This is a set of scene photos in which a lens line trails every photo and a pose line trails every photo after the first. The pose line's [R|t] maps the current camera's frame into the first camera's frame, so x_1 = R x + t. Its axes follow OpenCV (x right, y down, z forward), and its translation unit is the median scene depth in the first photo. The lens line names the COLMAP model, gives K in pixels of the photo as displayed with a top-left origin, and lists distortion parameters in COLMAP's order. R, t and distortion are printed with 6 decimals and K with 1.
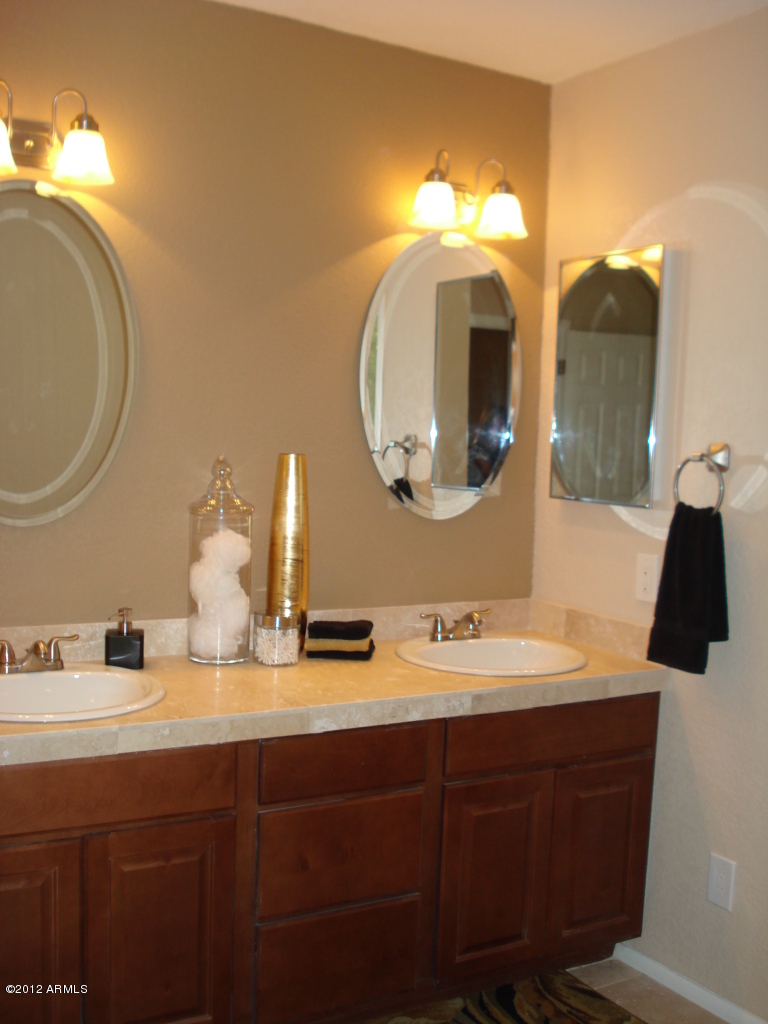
lens RADIAL K [[1150.3, 0, 384.0], [0, 1150.3, 512.0], [0, 0, 1]] dist [-0.079704, -0.082146]
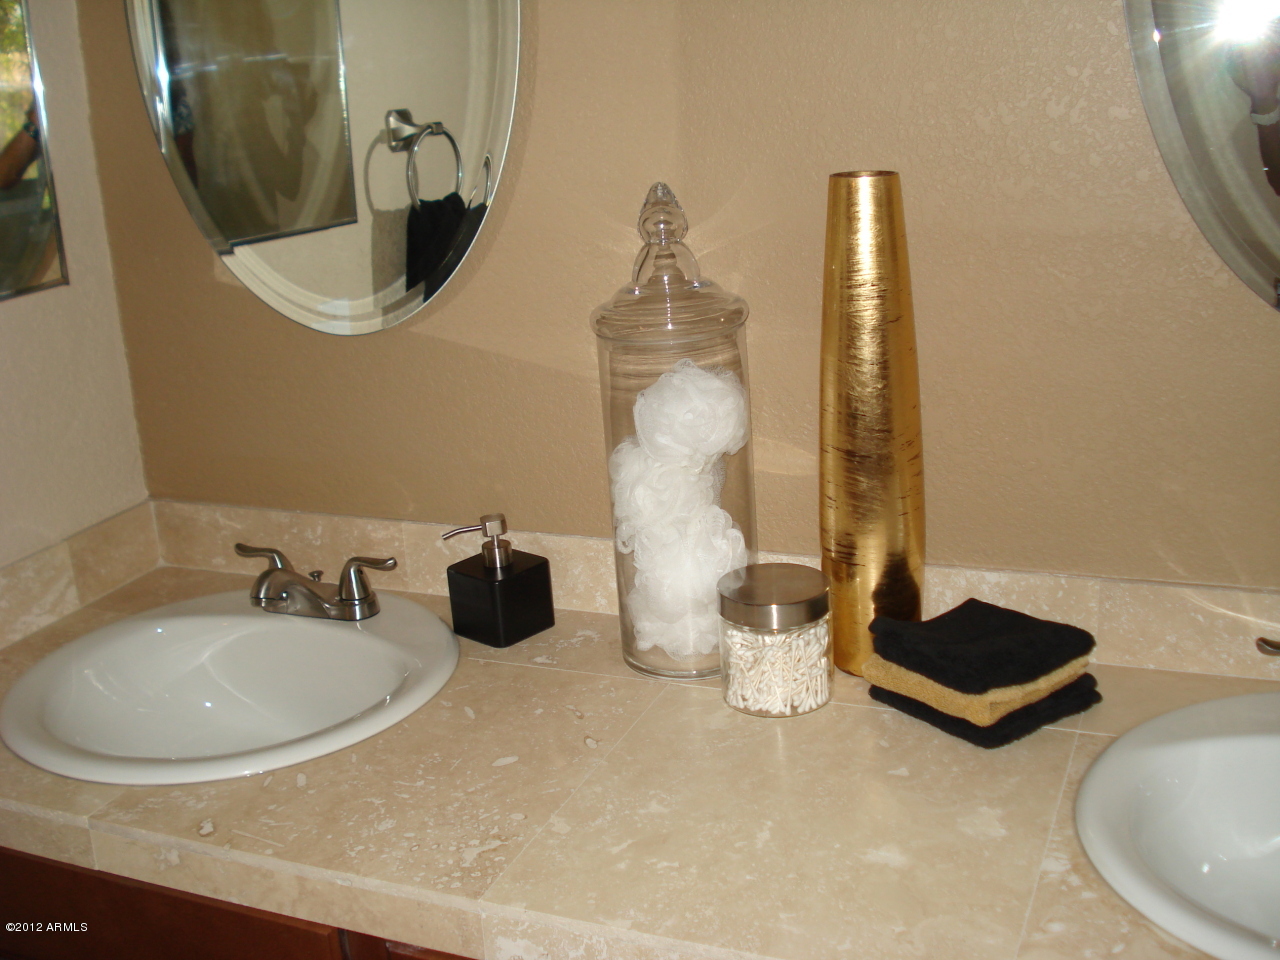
lens RADIAL K [[1437.9, 0, 640.0], [0, 1437.9, 480.0], [0, 0, 1]] dist [-0.079704, -0.082146]
pose [[0.614235, 0.158575, -0.773026, 0.272604], [0.011602, 0.977681, 0.209776, -0.055764], [0.789038, -0.137821, 0.598686, 0.691860]]
